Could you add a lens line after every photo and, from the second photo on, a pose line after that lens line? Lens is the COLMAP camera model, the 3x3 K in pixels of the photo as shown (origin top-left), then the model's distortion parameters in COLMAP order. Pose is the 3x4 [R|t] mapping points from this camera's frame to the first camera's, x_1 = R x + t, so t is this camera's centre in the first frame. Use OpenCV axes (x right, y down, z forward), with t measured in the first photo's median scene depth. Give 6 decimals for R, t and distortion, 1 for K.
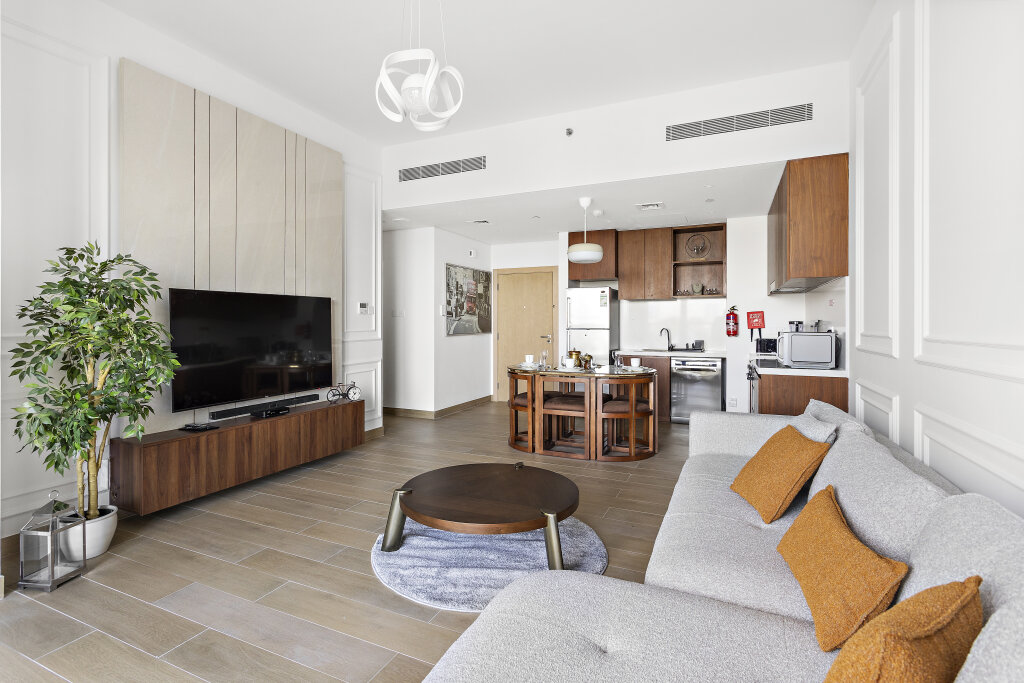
lens RADIAL K [[488.1, 0, 503.1], [0, 488.1, 328.5], [0, 0, 1]] dist [-0.000437, 0.001801]
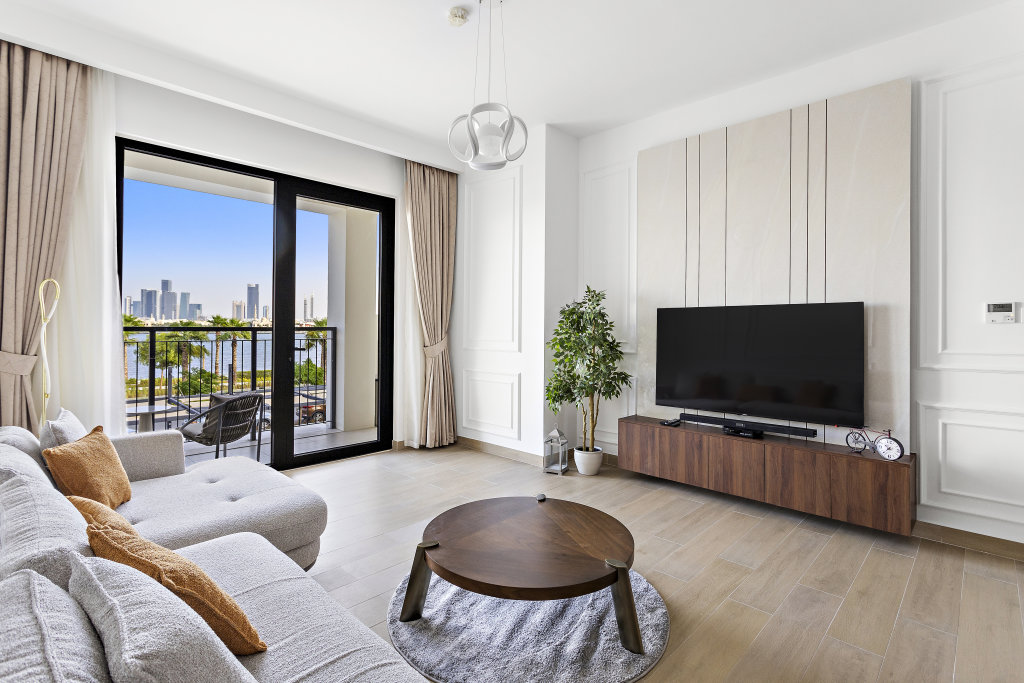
lens RADIAL K [[488.1, 0, 503.1], [0, 488.1, 328.5], [0, 0, 1]] dist [-0.000437, 0.001801]
pose [[-0.338910, -0.001310, -0.940818, 0.459358], [-0.013906, 0.999897, 0.003617, -0.019258], [0.940716, 0.014309, -0.338893, 0.719952]]
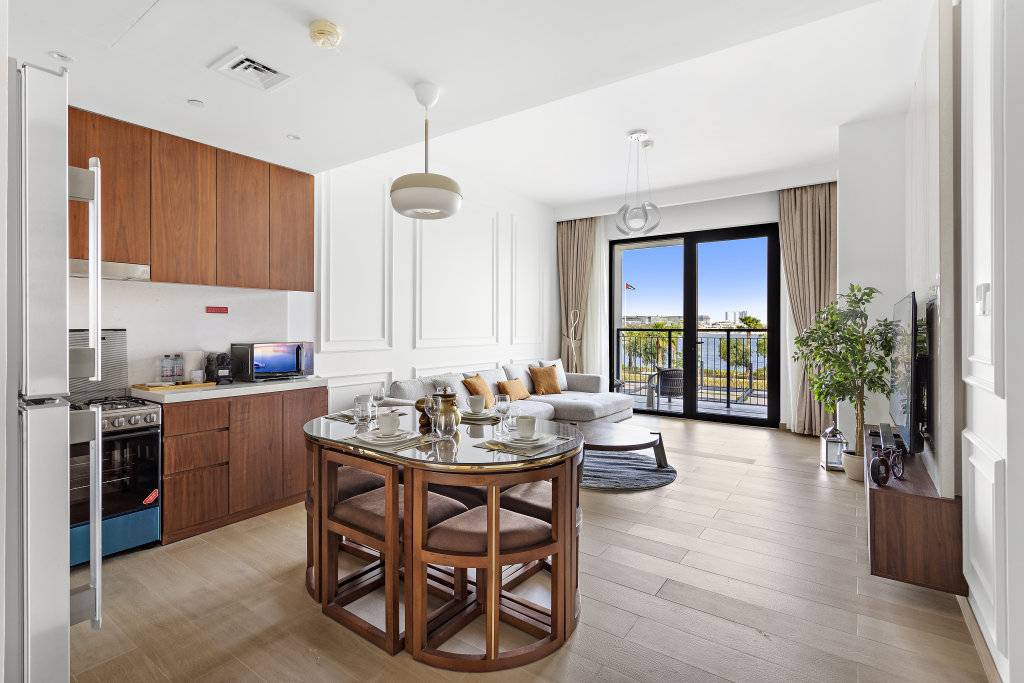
lens RADIAL K [[488.1, 0, 503.1], [0, 488.1, 328.5], [0, 0, 1]] dist [-0.000437, 0.001801]
pose [[-0.981624, -0.002639, 0.190808, -0.003134], [-0.001339, 0.999975, 0.006942, -0.023062], [-0.190821, 0.006559, -0.981603, 1.554954]]
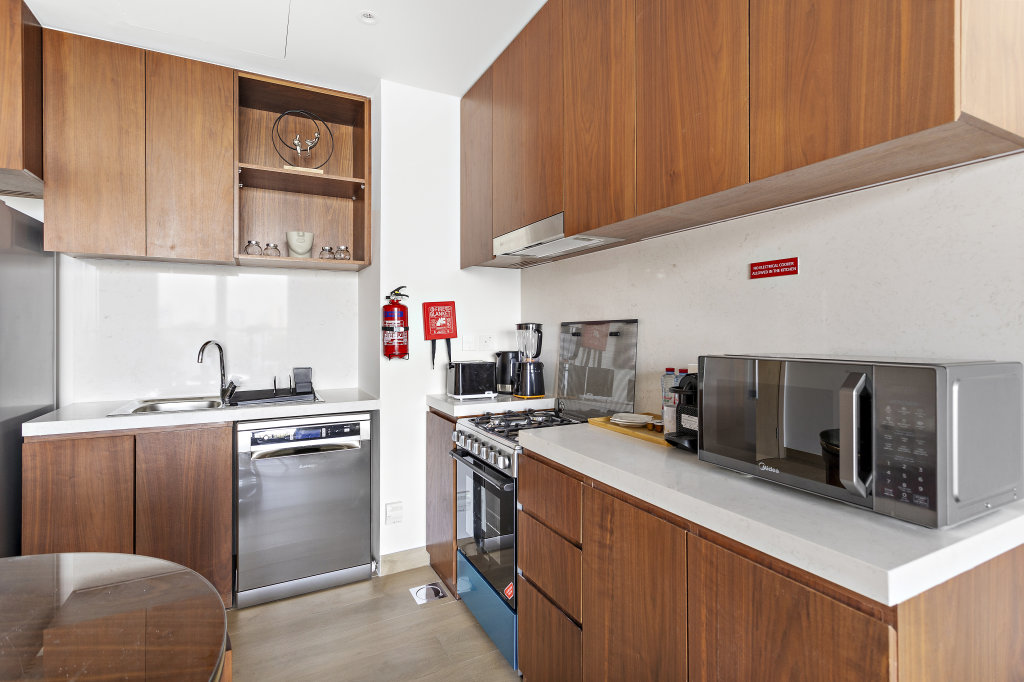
lens RADIAL K [[488.1, 0, 503.1], [0, 488.1, 328.0], [0, 0, 1]] dist [-0.000437, 0.001801]
pose [[0.617458, -0.001481, 0.786602, 0.242091], [0.010122, 0.999930, -0.006062, -0.008410], [-0.786539, 0.011705, 0.617430, 0.823108]]
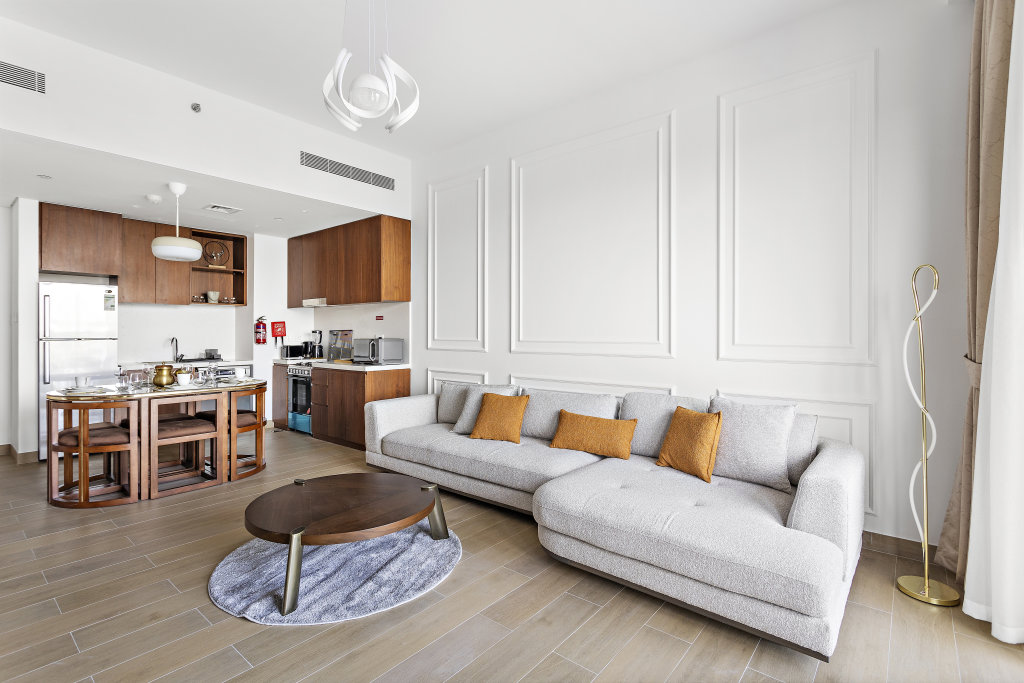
lens RADIAL K [[484.3, 0, 505.8], [0, 484.3, 336.7], [0, 0, 1]] dist [0.000697, 0.001061]
pose [[0.262546, -0.007389, 0.964891, -0.516191], [0.006369, 0.999962, 0.005924, -0.003874], [-0.964898, 0.004590, 0.262583, 0.244719]]
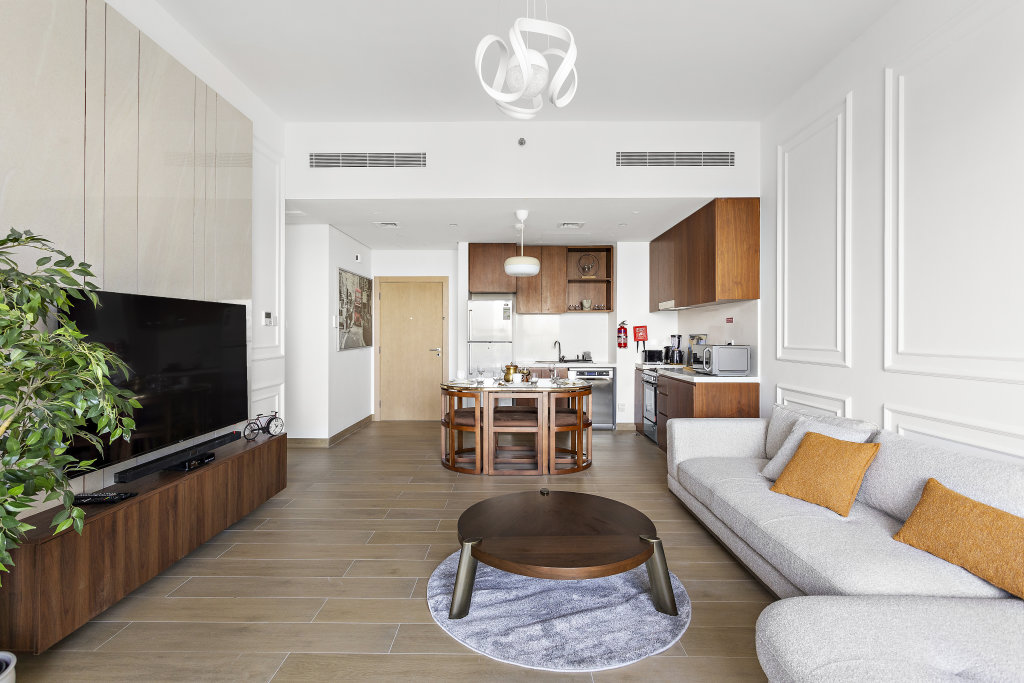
lens RADIAL K [[484.3, 0, 505.8], [0, 484.3, 336.7], [0, 0, 1]] dist [0.000697, 0.001061]
pose [[0.912864, -0.001341, 0.408263, -0.277493], [0.002674, 0.999993, -0.002693, -0.009321], [-0.408256, 0.003550, 0.912861, 0.122013]]
